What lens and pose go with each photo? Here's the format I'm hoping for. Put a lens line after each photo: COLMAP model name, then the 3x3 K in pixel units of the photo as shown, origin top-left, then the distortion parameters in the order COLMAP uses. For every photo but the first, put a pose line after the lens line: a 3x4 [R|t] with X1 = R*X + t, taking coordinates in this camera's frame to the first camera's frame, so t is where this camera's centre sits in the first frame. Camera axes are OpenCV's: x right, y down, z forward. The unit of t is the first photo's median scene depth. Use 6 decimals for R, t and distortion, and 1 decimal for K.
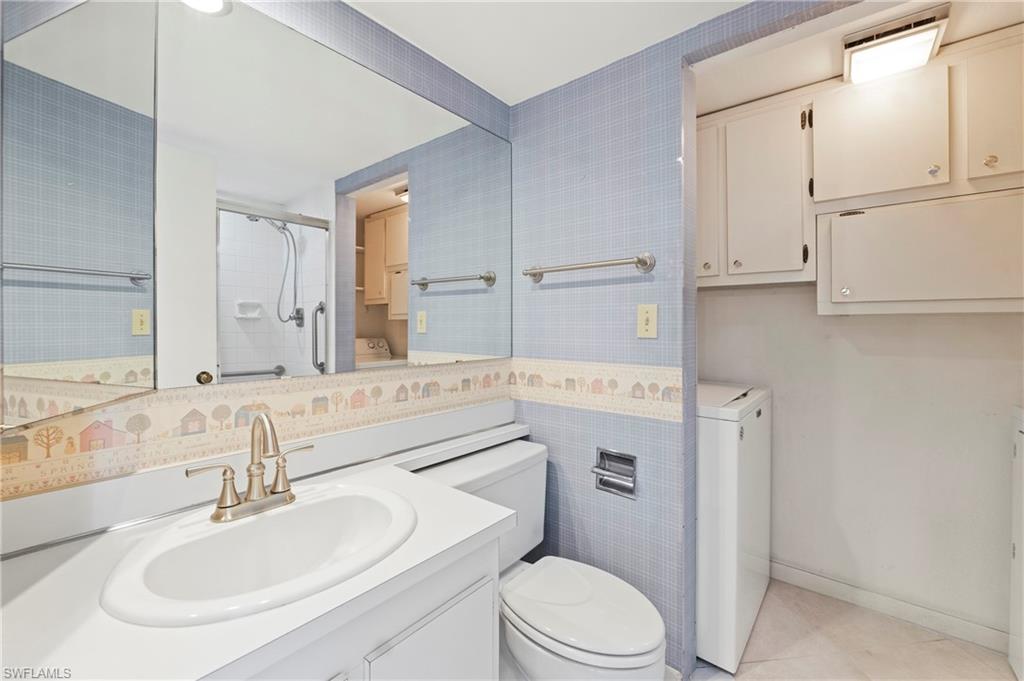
lens RADIAL K [[423.0, 0, 513.7], [0, 423.0, 332.5], [0, 0, 1]] dist [-0.011157, 0.000841]
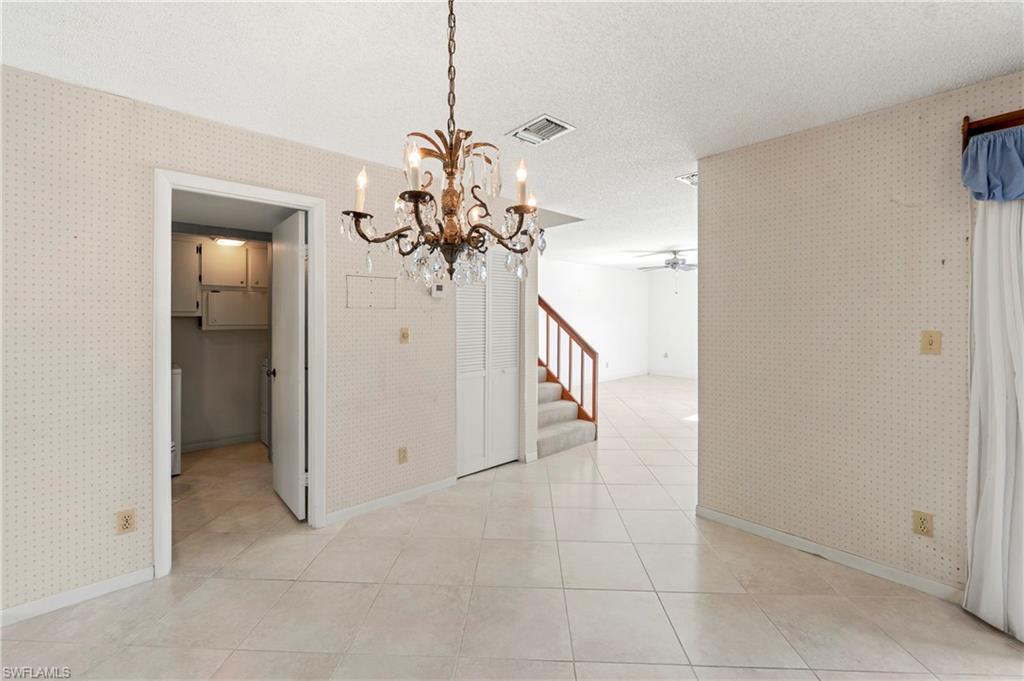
lens RADIAL K [[423.0, 0, 510.4], [0, 423.0, 320.2], [0, 0, 1]] dist [-0.011157, 0.000841]
pose [[0.130073, -0.007066, 0.991479, -1.481080], [0.005809, 0.999963, 0.006365, -0.103344], [-0.991487, 0.004931, 0.130110, -1.108229]]
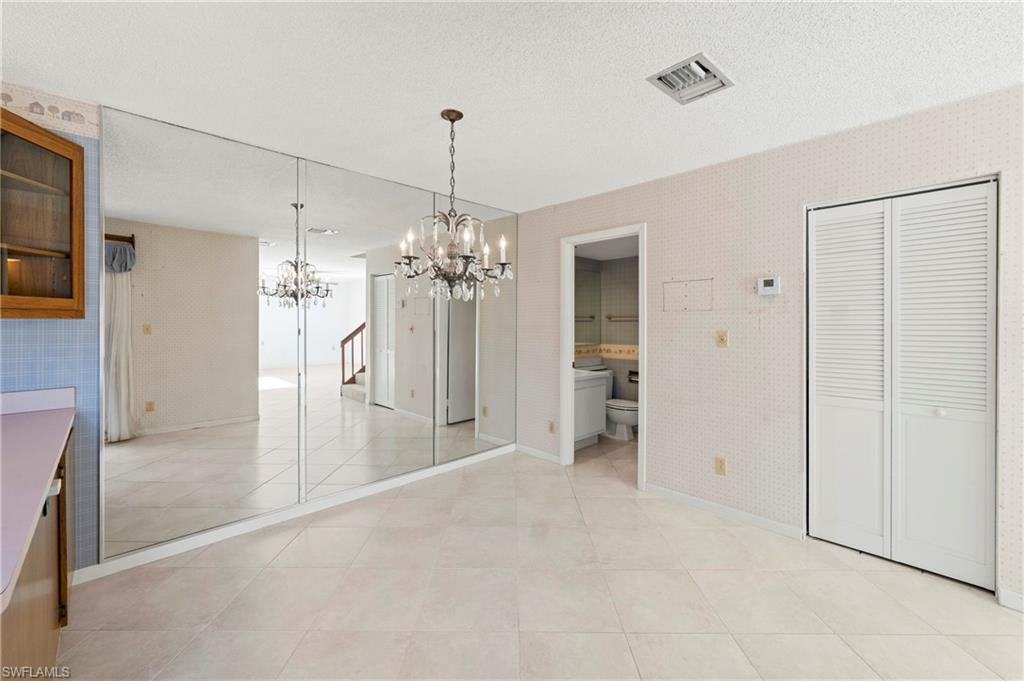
lens RADIAL K [[423.0, 0, 517.3], [0, 423.0, 323.3], [0, 0, 1]] dist [-0.011157, 0.000841]
pose [[0.995467, 0.003701, -0.095031, -0.338206], [-0.004114, 0.999983, -0.004155, -0.078394], [0.095014, 0.004528, 0.995466, -2.250856]]
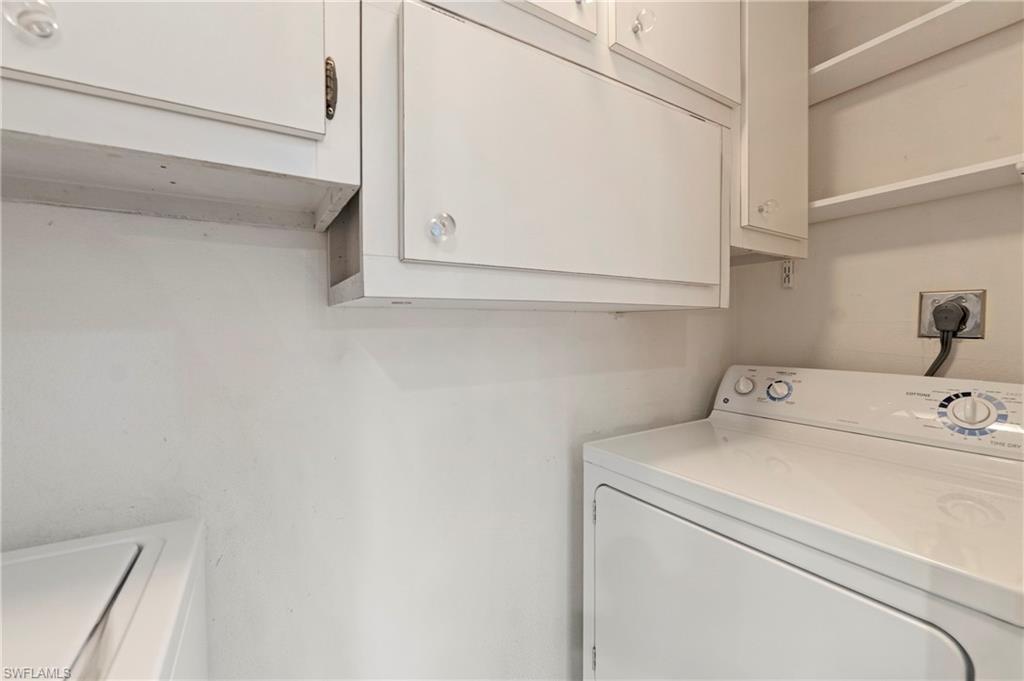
lens RADIAL K [[423.0, 0, 508.1], [0, 423.0, 338.8], [0, 0, 1]] dist [-0.011157, 0.000841]
pose [[0.326163, -0.017757, 0.945147, 0.443036], [0.010317, 0.999831, 0.015224, -0.009951], [-0.945257, 0.004786, 0.326291, 0.777961]]
